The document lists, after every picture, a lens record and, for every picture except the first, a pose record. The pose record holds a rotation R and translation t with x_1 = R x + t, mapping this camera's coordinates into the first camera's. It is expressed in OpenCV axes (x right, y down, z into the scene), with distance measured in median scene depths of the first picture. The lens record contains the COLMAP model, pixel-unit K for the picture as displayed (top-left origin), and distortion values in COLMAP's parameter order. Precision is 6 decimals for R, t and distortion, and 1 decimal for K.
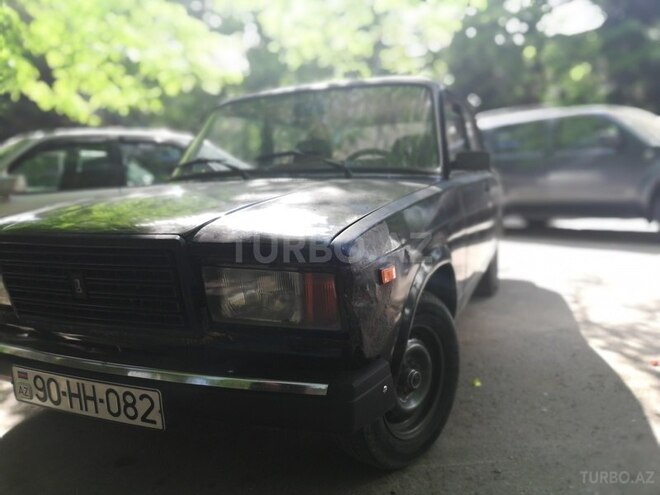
lens RADIAL K [[485.4, 0, 330.0], [0, 485.4, 247.5], [0, 0, 1]] dist [0.001302, -0.001293]
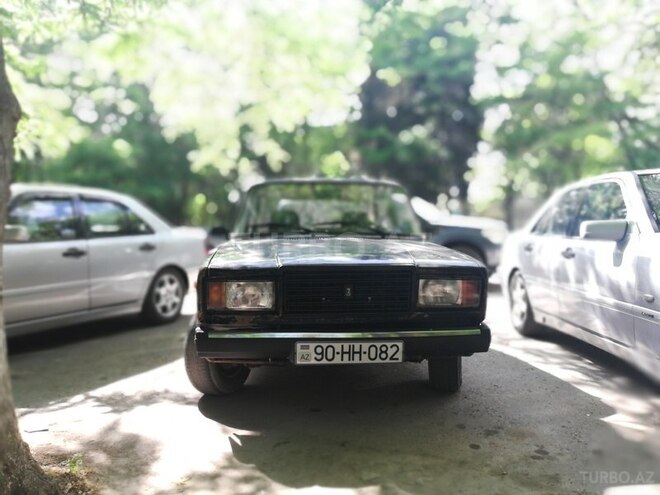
lens RADIAL K [[485.4, 0, 330.0], [0, 485.4, 247.5], [0, 0, 1]] dist [0.001302, -0.001293]
pose [[0.879302, 0.028128, 0.475433, -1.478836], [0.031895, 0.992536, -0.117709, 0.127530], [-0.475195, 0.118666, 0.871842, -0.612459]]
